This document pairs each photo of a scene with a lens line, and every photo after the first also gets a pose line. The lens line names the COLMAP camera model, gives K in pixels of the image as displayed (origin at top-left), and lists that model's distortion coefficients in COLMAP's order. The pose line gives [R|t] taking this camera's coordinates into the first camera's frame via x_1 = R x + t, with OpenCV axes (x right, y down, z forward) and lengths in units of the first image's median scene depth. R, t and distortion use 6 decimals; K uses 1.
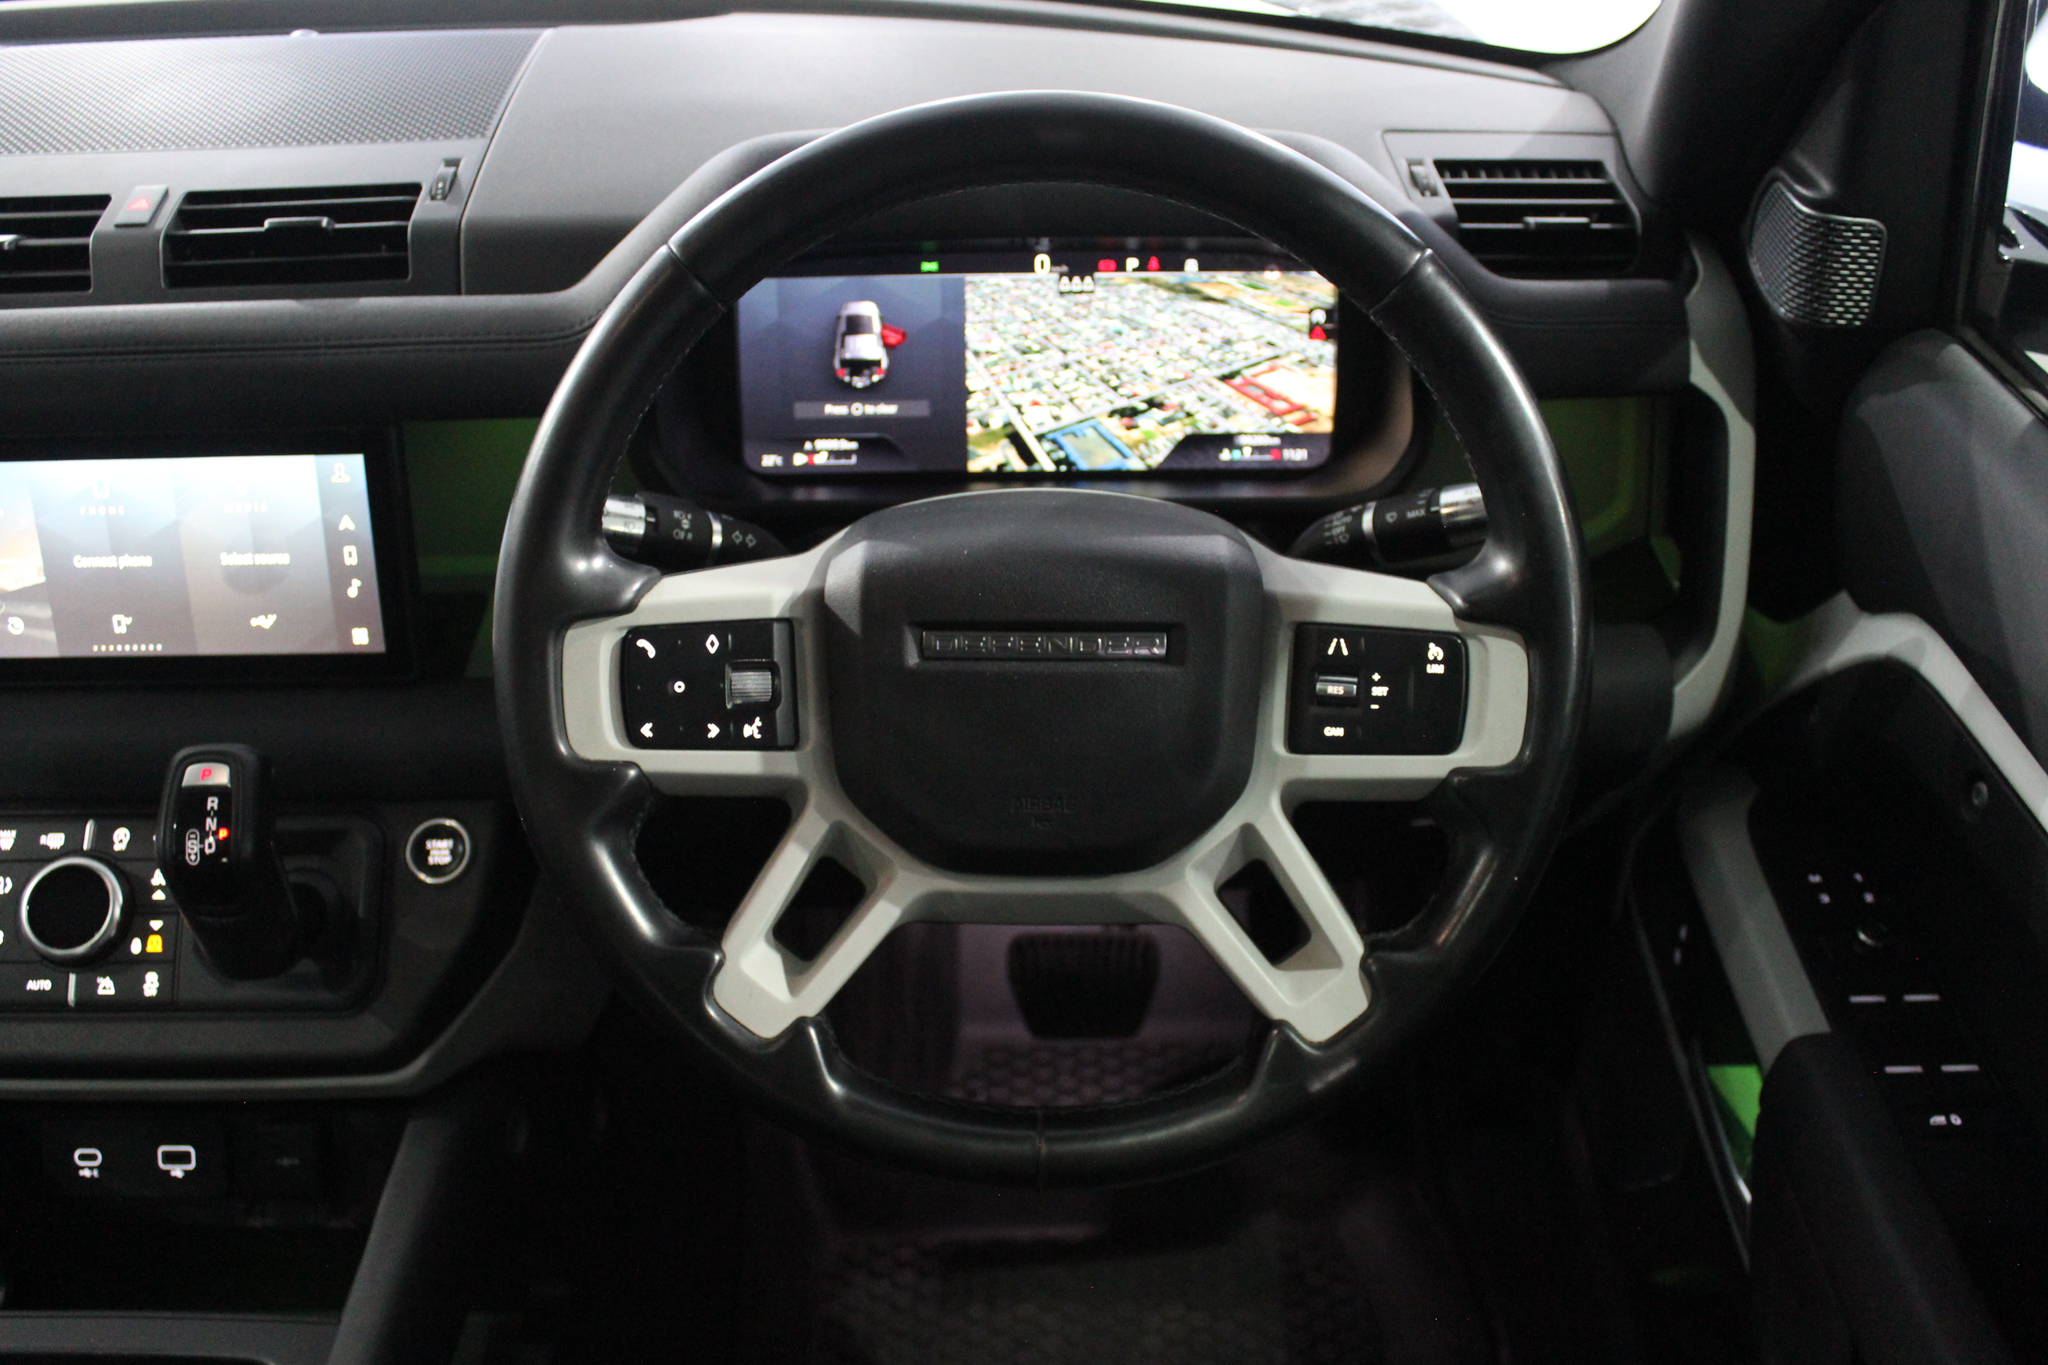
lens RADIAL K [[1955.4, 0, 1003.1], [0, 1955.4, 690.2], [0, 0, 1]] dist [-0.077725, 0.000000]
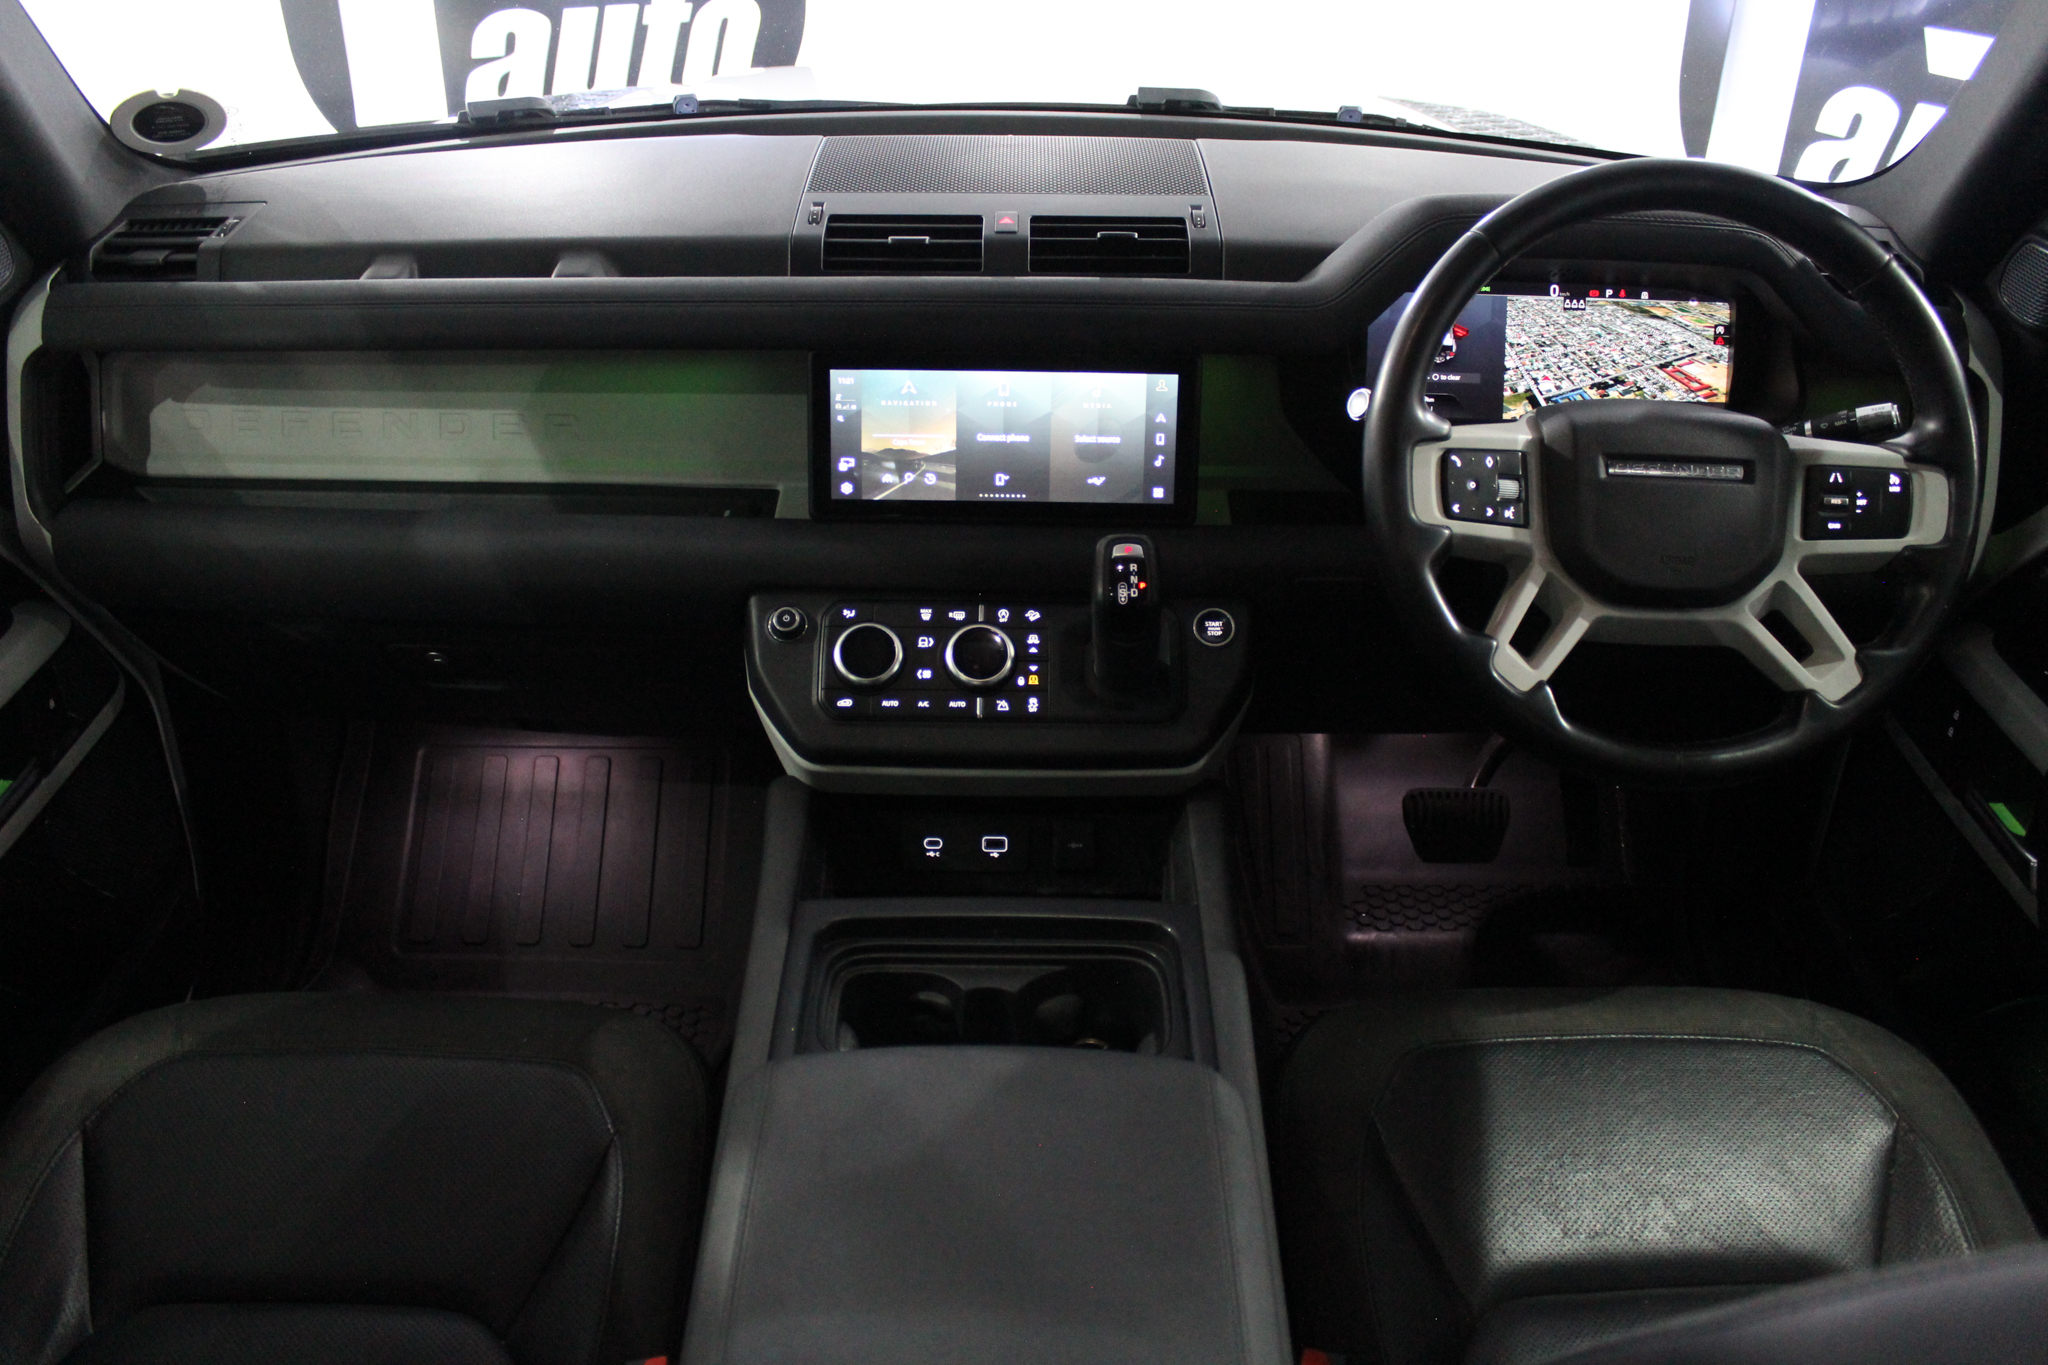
lens RADIAL K [[1725.5, 0, 1016.7], [0, 1725.5, 679.3], [0, 0, 1]] dist [-0.135978, 0.081221]
pose [[0.999363, 0.026566, 0.023837, -0.487027], [-0.024426, 0.995998, -0.085971, 0.250340], [-0.026025, 0.085334, 0.996012, -0.376277]]
